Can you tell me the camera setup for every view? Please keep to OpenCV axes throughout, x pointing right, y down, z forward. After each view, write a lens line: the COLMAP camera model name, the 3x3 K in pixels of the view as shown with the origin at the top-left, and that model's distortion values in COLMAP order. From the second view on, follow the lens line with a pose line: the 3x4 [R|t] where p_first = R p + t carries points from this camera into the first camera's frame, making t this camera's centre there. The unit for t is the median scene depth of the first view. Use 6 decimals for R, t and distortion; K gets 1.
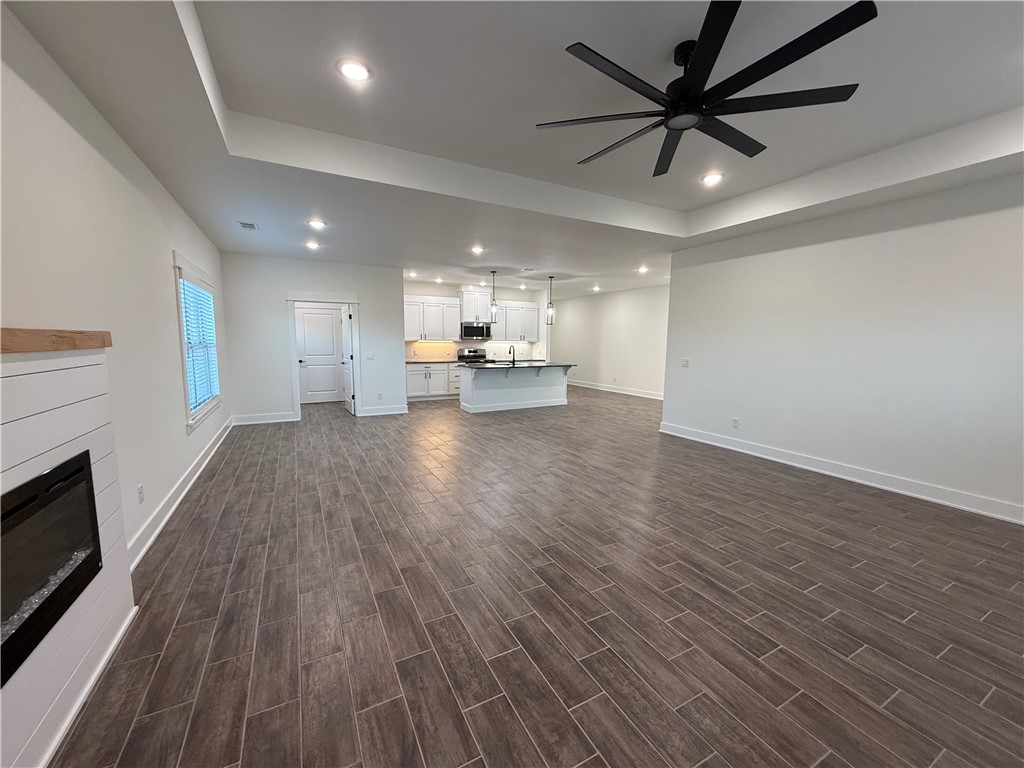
lens RADIAL K [[406.8, 0, 512.0], [0, 406.8, 384.0], [0, 0, 1]] dist [-0.001901, -0.000147]
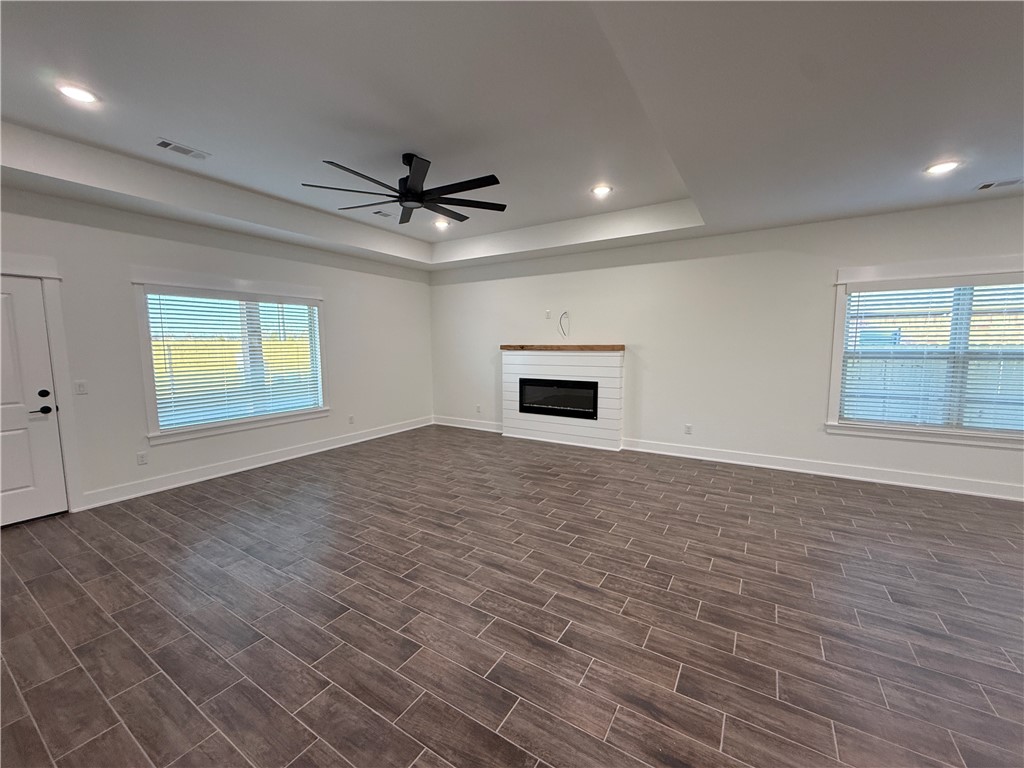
lens RADIAL K [[406.8, 0, 512.0], [0, 406.8, 384.0], [0, 0, 1]] dist [-0.001901, -0.000147]
pose [[-0.865324, 0.046796, -0.499023, 0.398645], [-0.055931, 0.980398, 0.188923, -0.134165], [0.498082, 0.191390, -0.845745, 1.169858]]
